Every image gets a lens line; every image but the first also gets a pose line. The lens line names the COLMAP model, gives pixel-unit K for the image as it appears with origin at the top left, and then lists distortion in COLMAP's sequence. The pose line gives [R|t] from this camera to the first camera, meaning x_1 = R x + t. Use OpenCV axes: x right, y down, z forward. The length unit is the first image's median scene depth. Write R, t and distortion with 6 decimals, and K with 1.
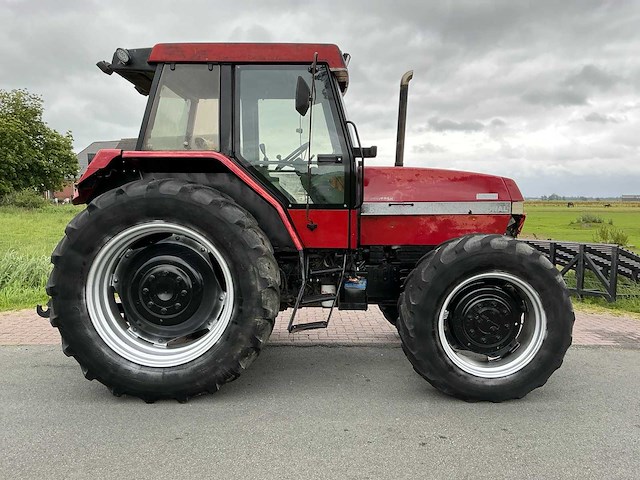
lens RADIAL K [[530.7, 0, 317.6], [0, 530.7, 240.1], [0, 0, 1]] dist [0.133532, -0.258211]
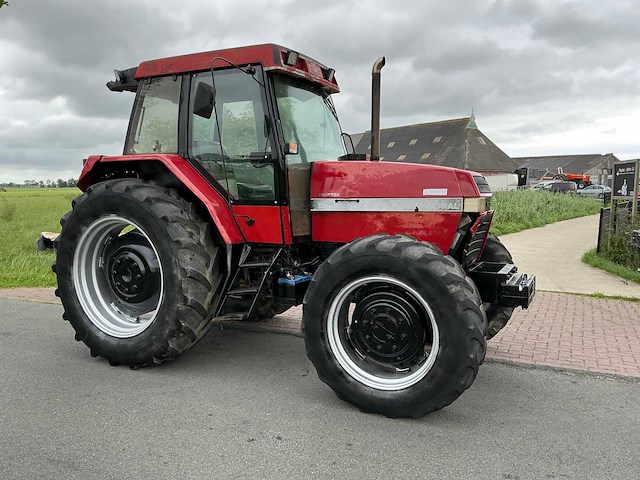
lens RADIAL K [[530.7, 0, 317.6], [0, 530.7, 240.1], [0, 0, 1]] dist [0.133532, -0.258211]
pose [[0.893987, 0.036013, -0.446642, 0.620347], [-0.025184, 0.999228, 0.030161, -0.026288], [0.447384, -0.015716, 0.894204, 0.129085]]
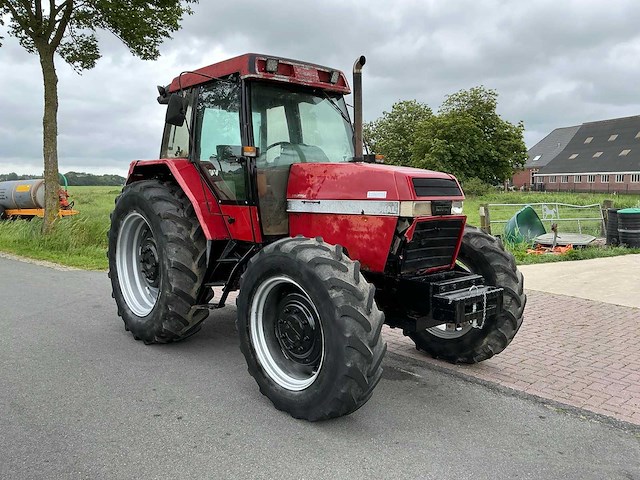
lens RADIAL K [[530.7, 0, 317.6], [0, 530.7, 240.1], [0, 0, 1]] dist [0.133532, -0.258211]
pose [[0.660771, 0.070818, -0.747240, 1.027931], [-0.053024, 0.997456, 0.047644, -0.050406], [0.748713, 0.008140, 0.662845, 0.414138]]
